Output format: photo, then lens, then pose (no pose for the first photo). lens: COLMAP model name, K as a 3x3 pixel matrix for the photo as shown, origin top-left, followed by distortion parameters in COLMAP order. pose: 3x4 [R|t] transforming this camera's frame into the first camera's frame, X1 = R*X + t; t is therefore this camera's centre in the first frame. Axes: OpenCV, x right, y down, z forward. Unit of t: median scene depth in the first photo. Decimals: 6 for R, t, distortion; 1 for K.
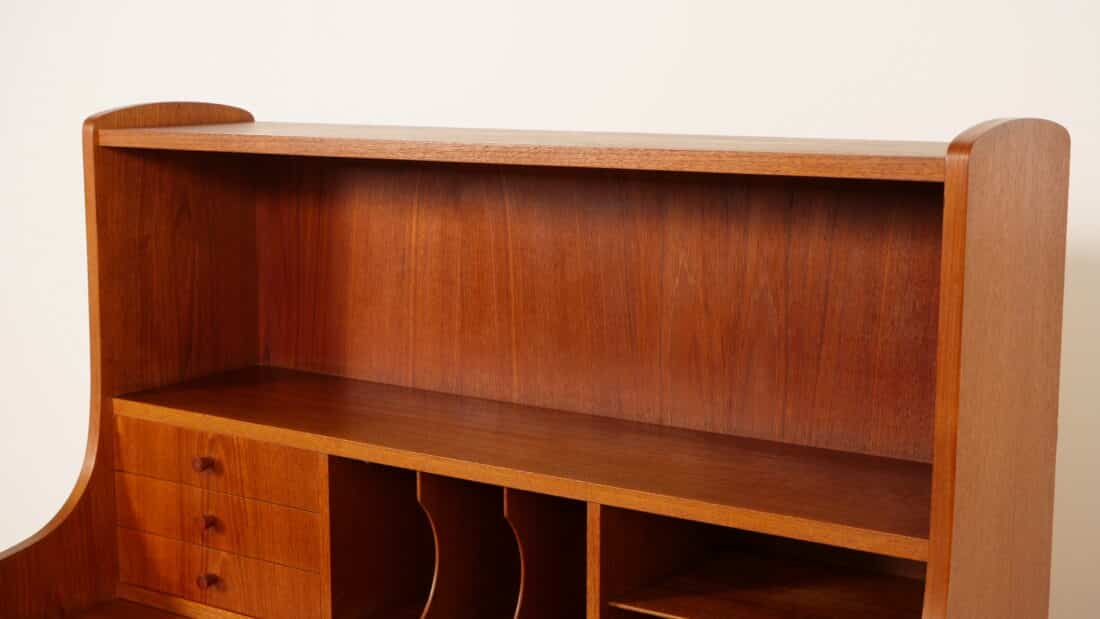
lens RADIAL K [[1581.7, 0, 550.0], [0, 1581.7, 309.5], [0, 0, 1]] dist [0.034707, 0.003282]
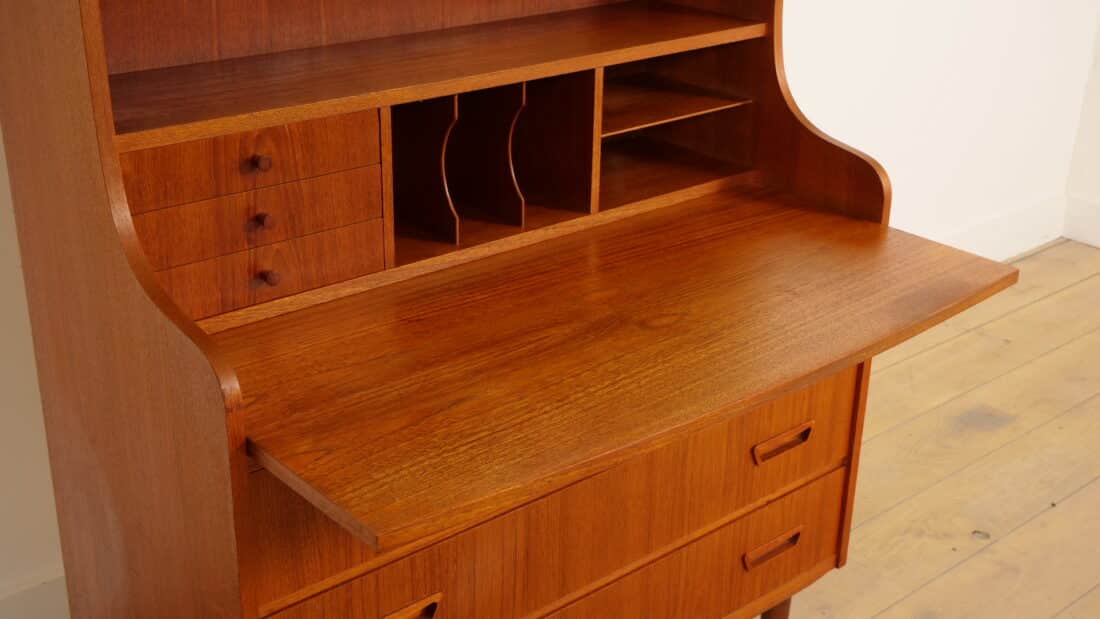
lens RADIAL K [[1354.0, 0, 550.0], [0, 1354.0, 309.5], [0, 0, 1]] dist [0.027548, 0.012457]
pose [[0.246570, -0.373482, 0.894268, -0.941725], [0.126392, 0.927269, 0.352415, -0.089629], [-0.960848, 0.026134, 0.275842, 0.589304]]
